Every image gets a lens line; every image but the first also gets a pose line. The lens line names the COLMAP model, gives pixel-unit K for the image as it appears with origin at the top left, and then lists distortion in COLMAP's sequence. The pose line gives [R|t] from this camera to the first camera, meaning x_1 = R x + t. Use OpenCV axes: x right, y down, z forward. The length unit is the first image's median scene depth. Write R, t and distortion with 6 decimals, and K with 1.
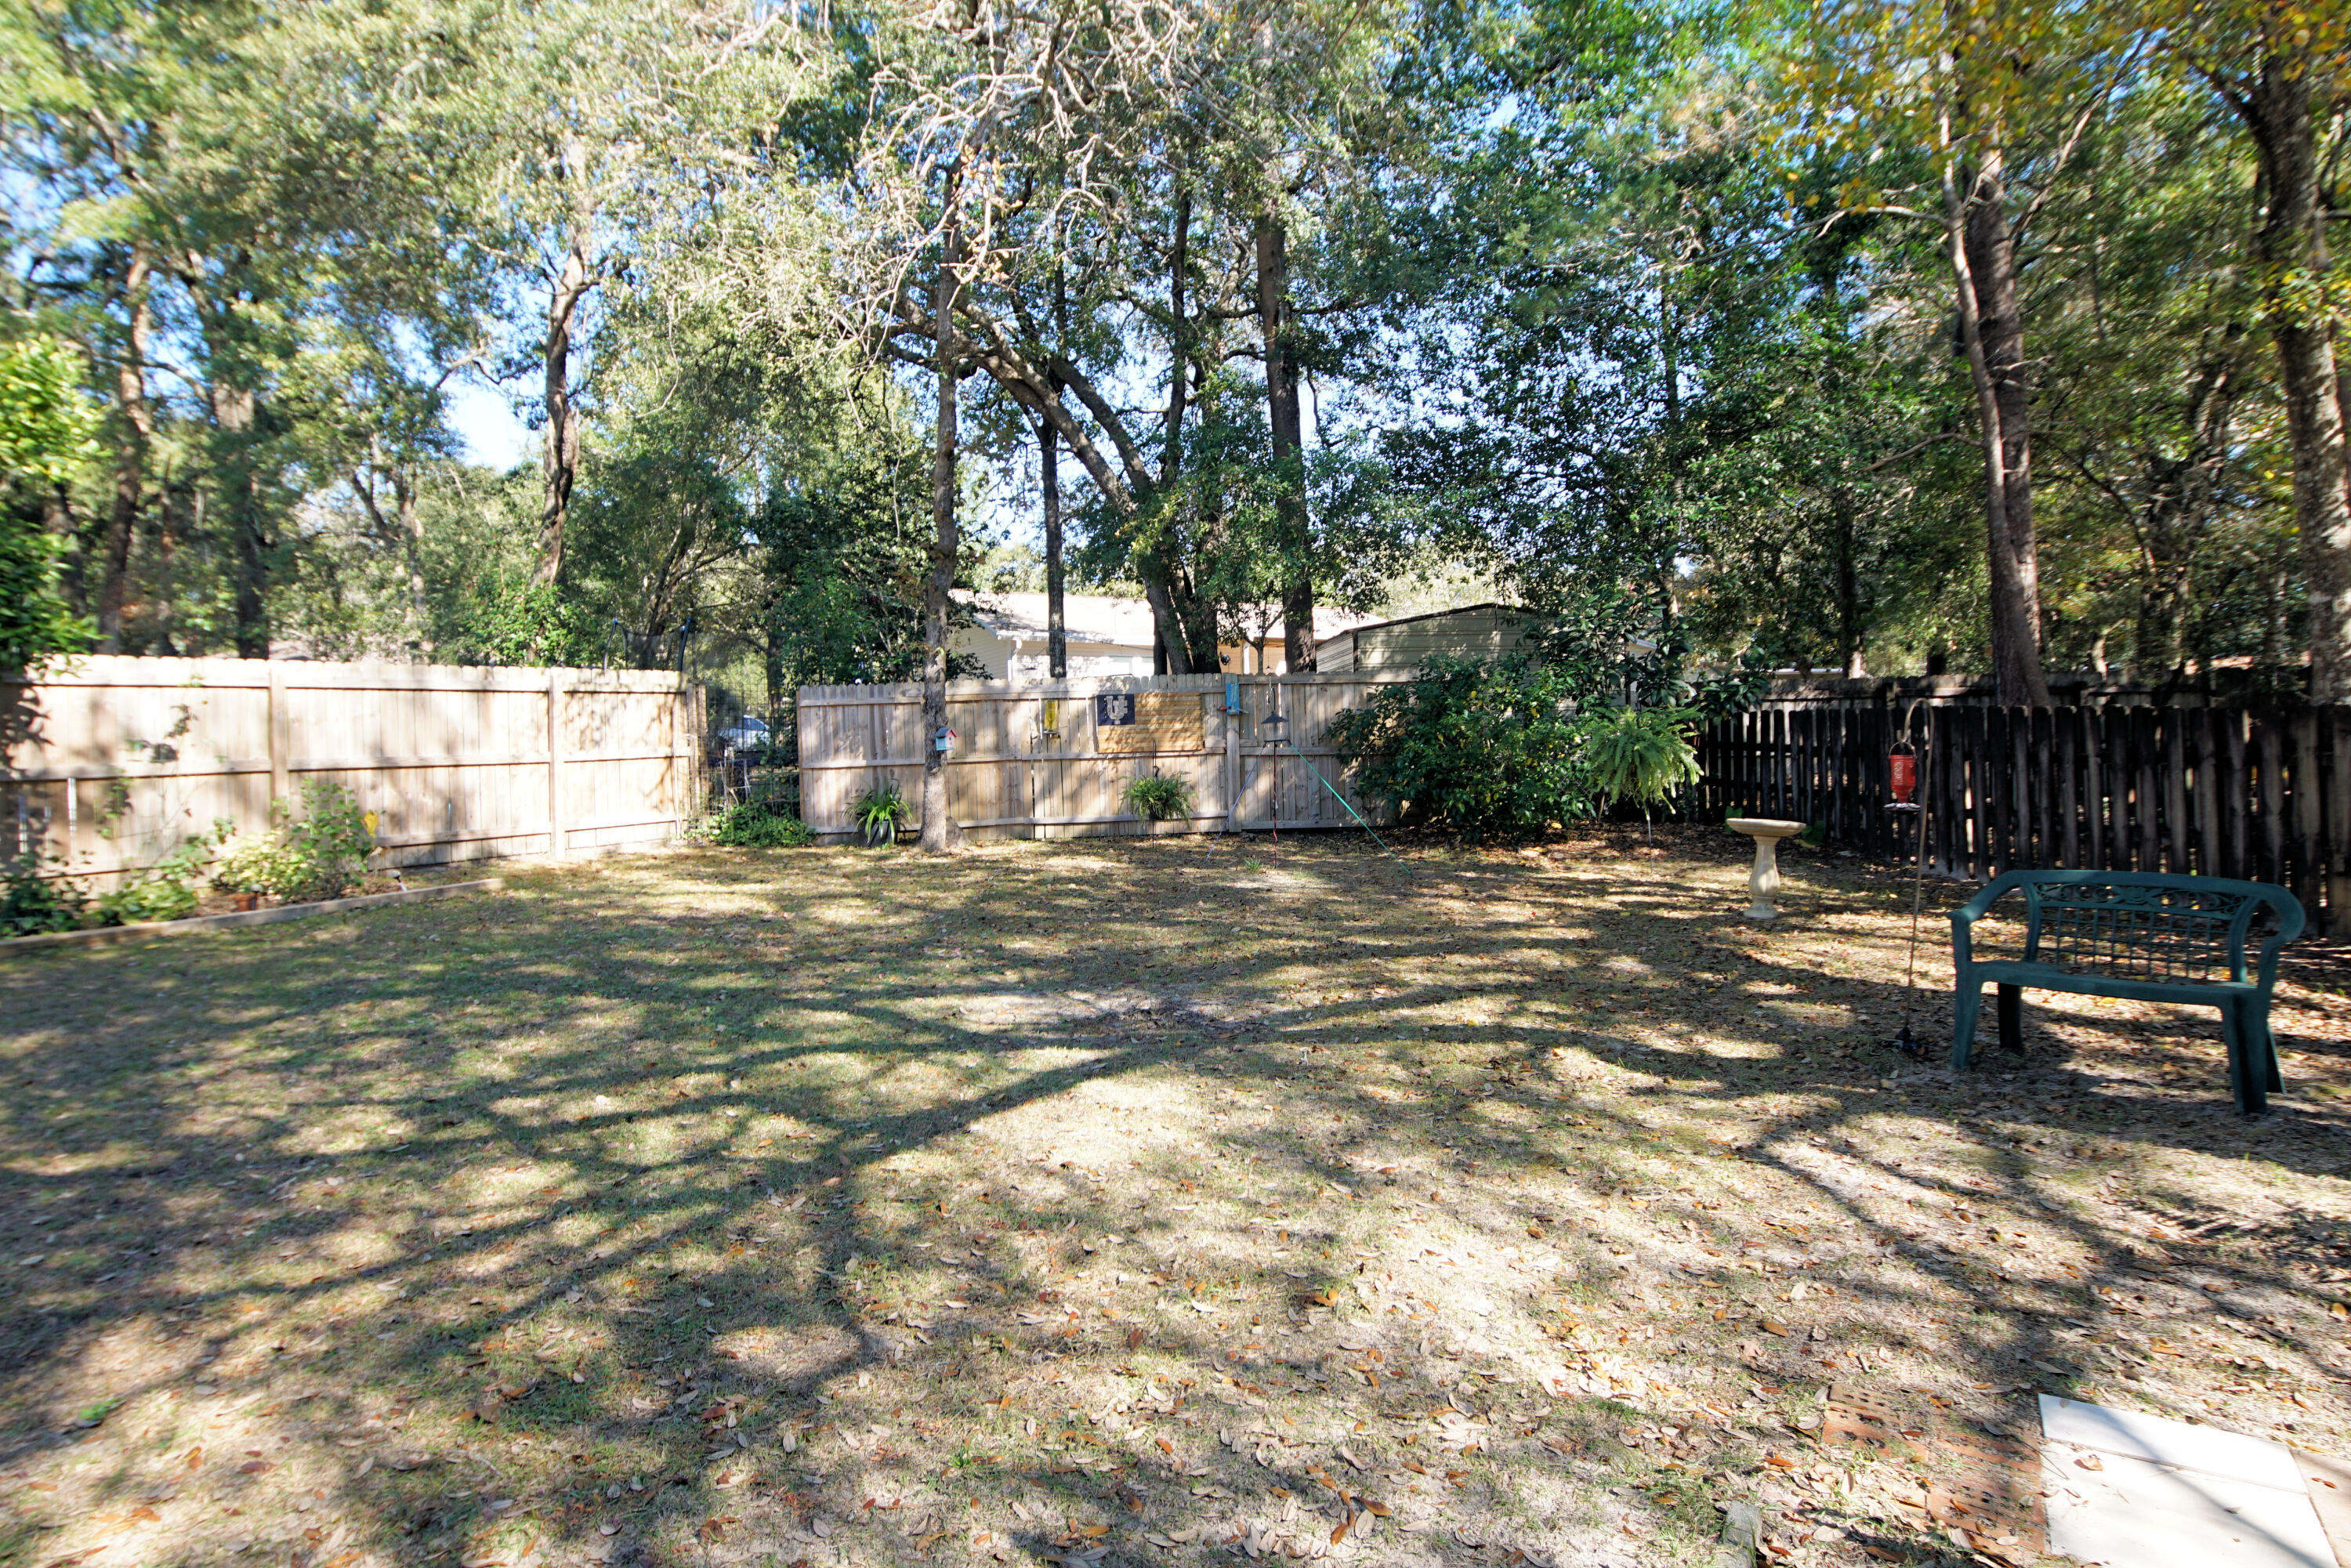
lens RADIAL K [[1266.3, 0, 1176.0], [0, 1266.3, 786.5], [0, 0, 1]] dist [0.028244, -0.027198]
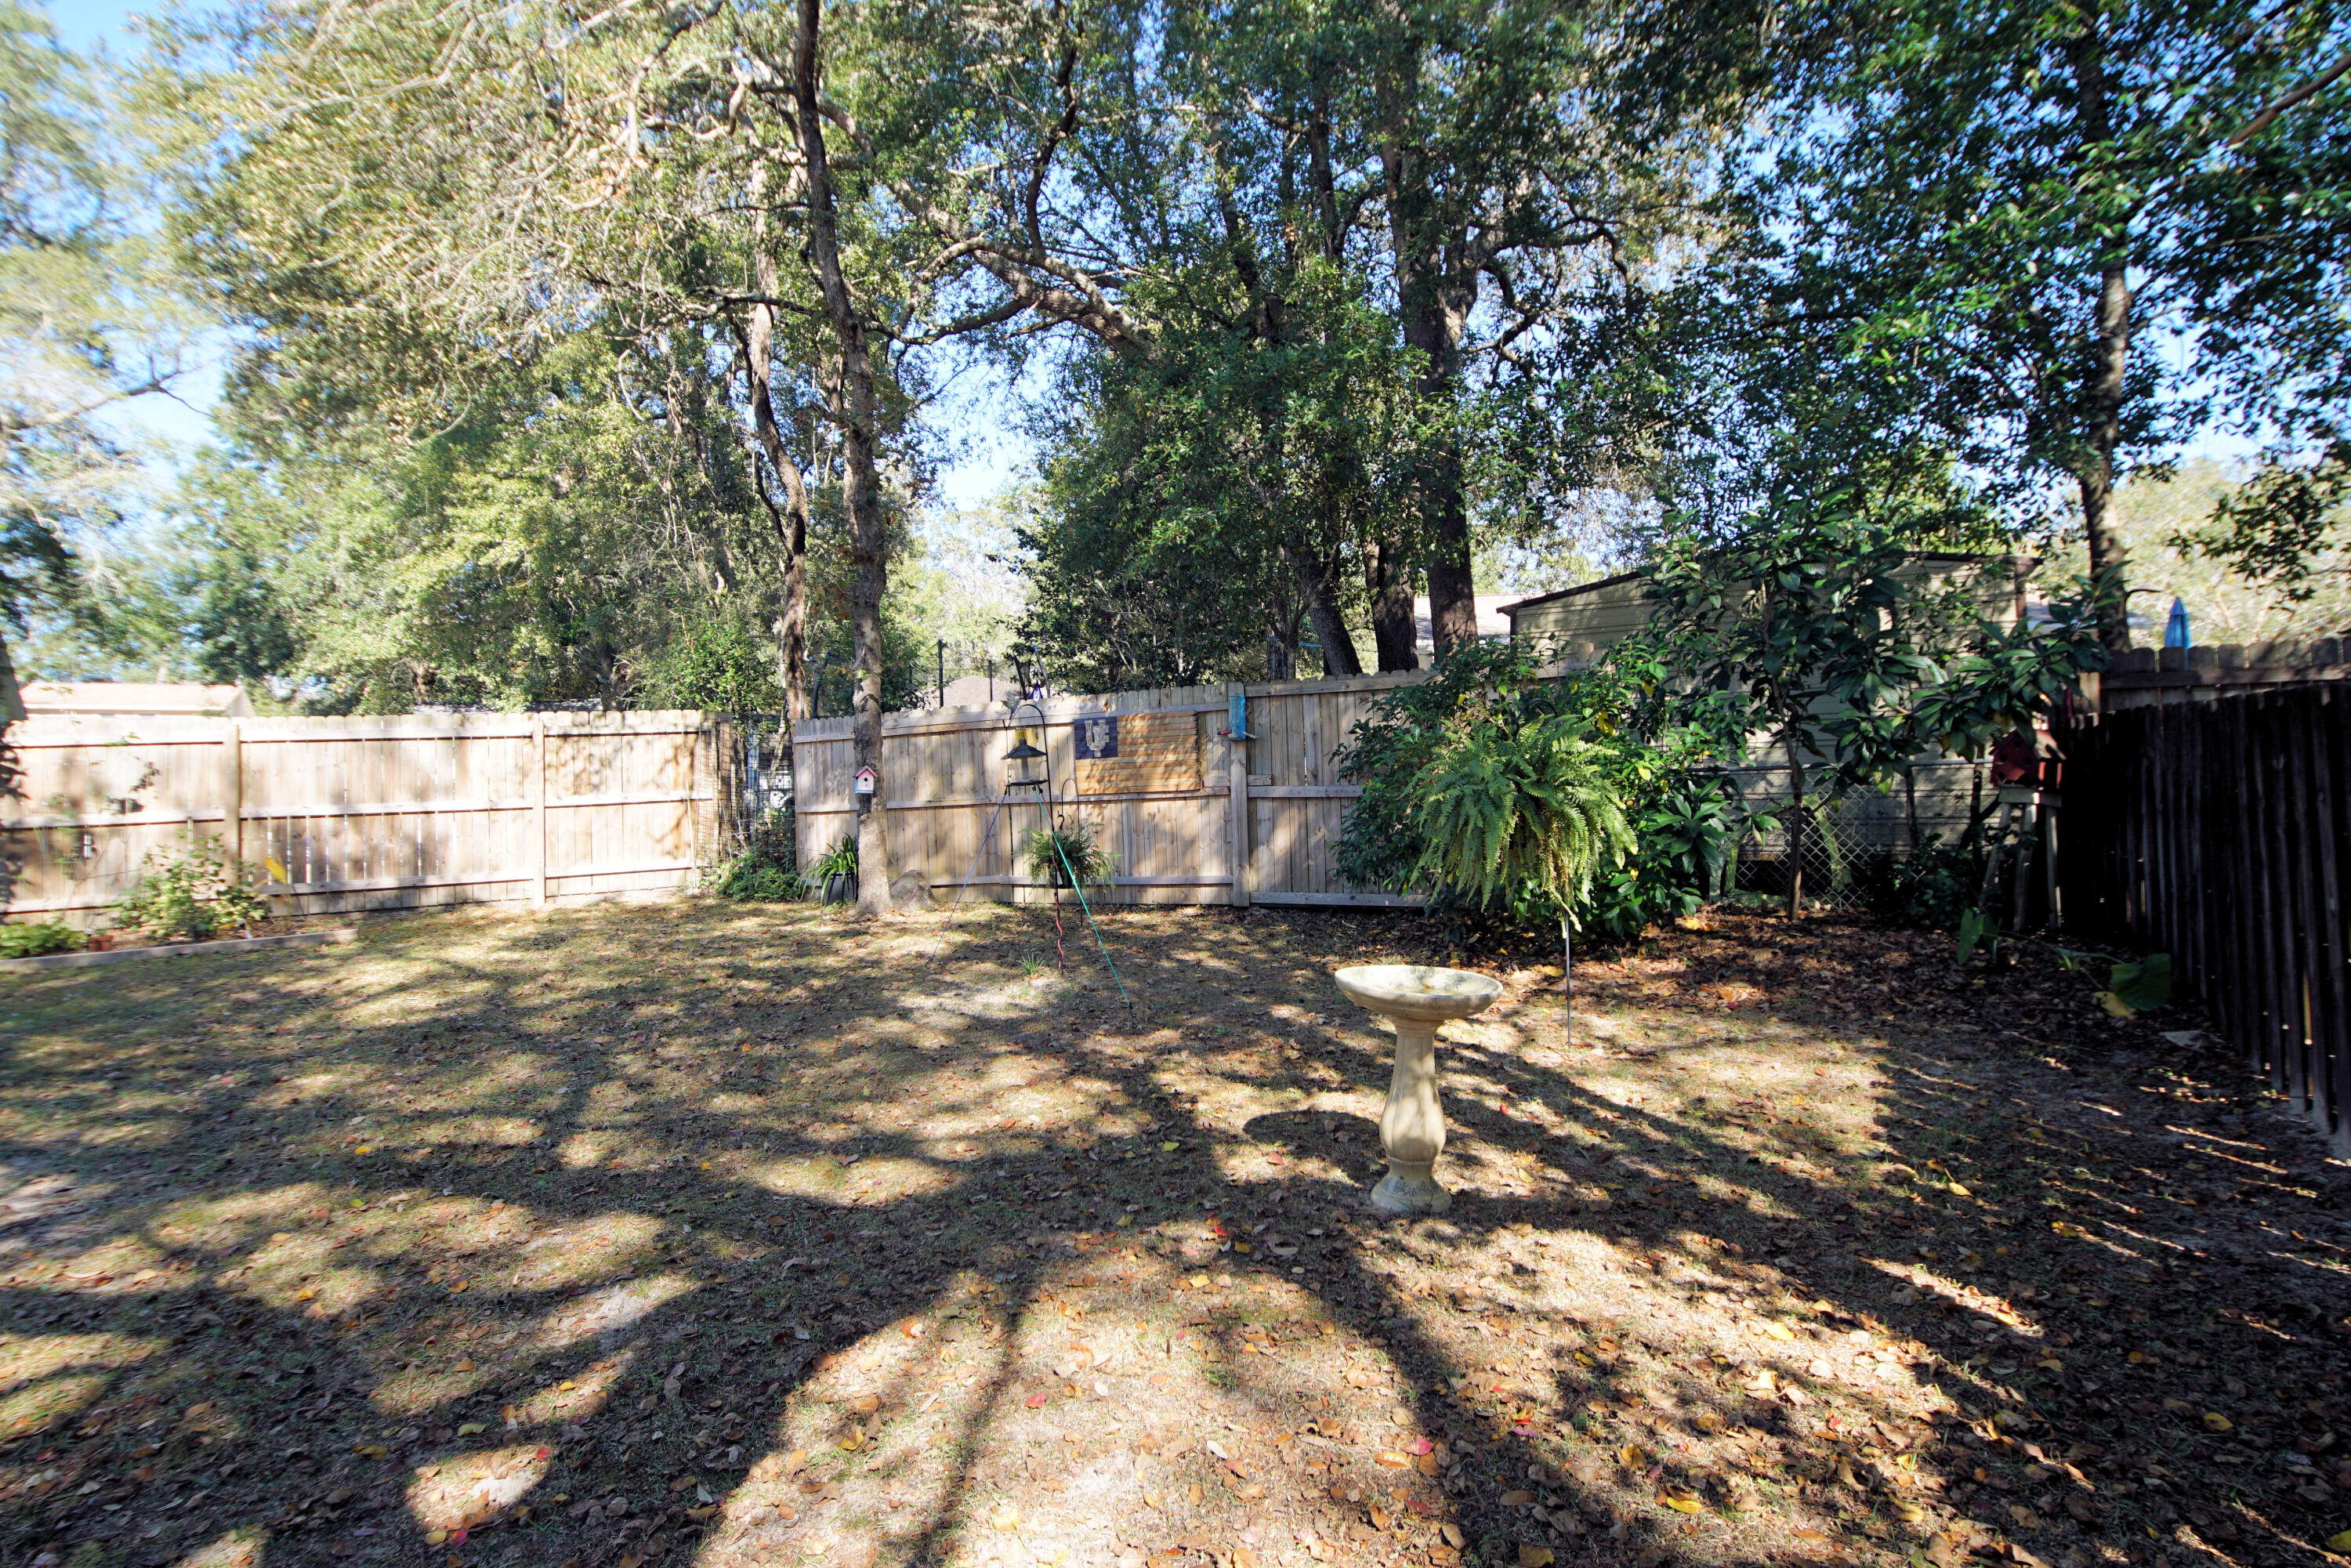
lens RADIAL K [[1266.3, 0, 1161.3], [0, 1266.3, 772.1], [0, 0, 1]] dist [0.028244, -0.027198]
pose [[0.843237, -0.010251, -0.537445, 0.397722], [-0.003908, 0.999675, -0.025198, -0.021329], [0.537529, 0.023348, 0.842922, 0.385563]]
